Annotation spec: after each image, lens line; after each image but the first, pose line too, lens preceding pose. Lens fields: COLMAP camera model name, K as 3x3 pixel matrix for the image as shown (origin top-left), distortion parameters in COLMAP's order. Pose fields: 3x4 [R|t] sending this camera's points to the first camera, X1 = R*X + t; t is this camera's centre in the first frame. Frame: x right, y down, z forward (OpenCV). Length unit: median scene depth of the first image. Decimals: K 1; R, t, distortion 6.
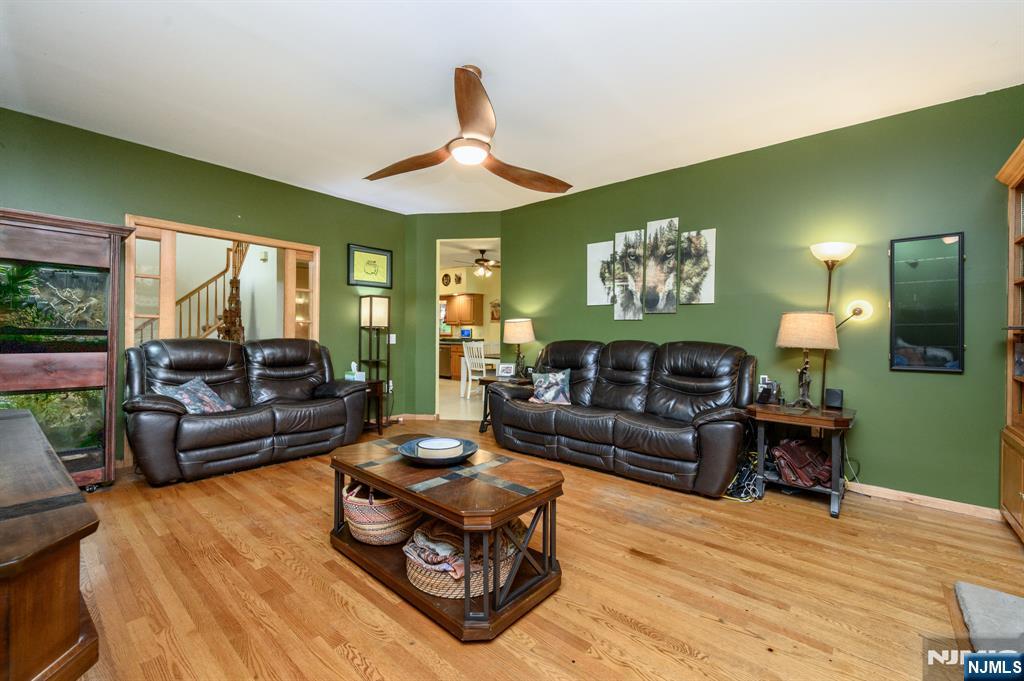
lens RADIAL K [[403.1, 0, 513.3], [0, 403.1, 337.4], [0, 0, 1]] dist [-0.000962, -0.000414]
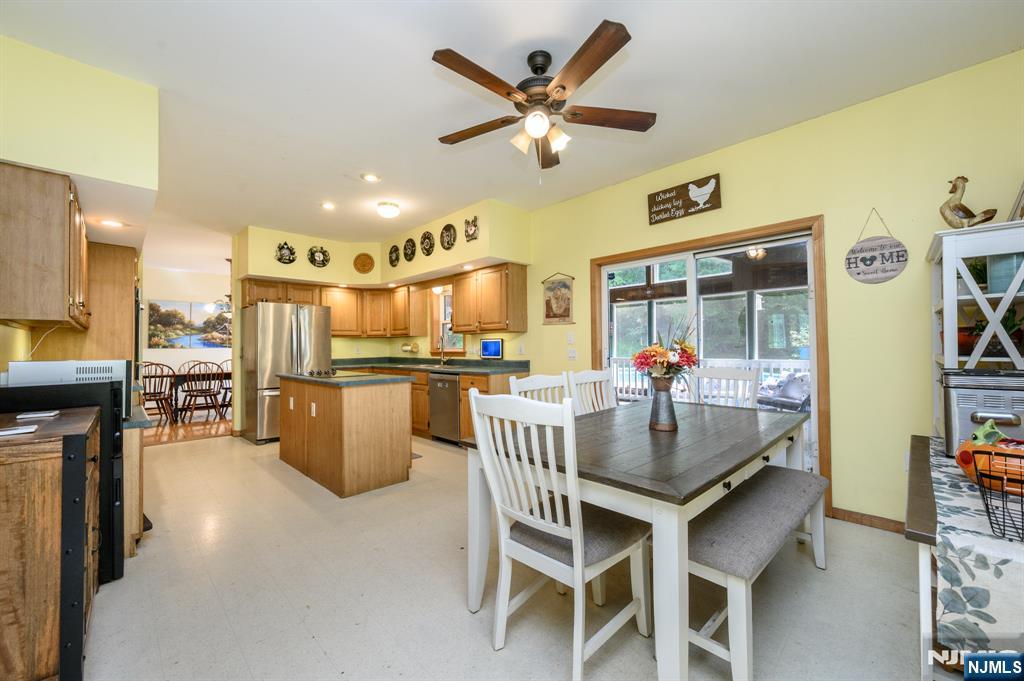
lens RADIAL K [[403.1, 0, 513.3], [0, 403.1, 337.4], [0, 0, 1]] dist [-0.000962, -0.000414]
pose [[0.997148, -0.022903, -0.071910, -0.058190], [0.020299, 0.999119, -0.036743, -0.005438], [0.072688, 0.035178, 0.996734, 0.535942]]
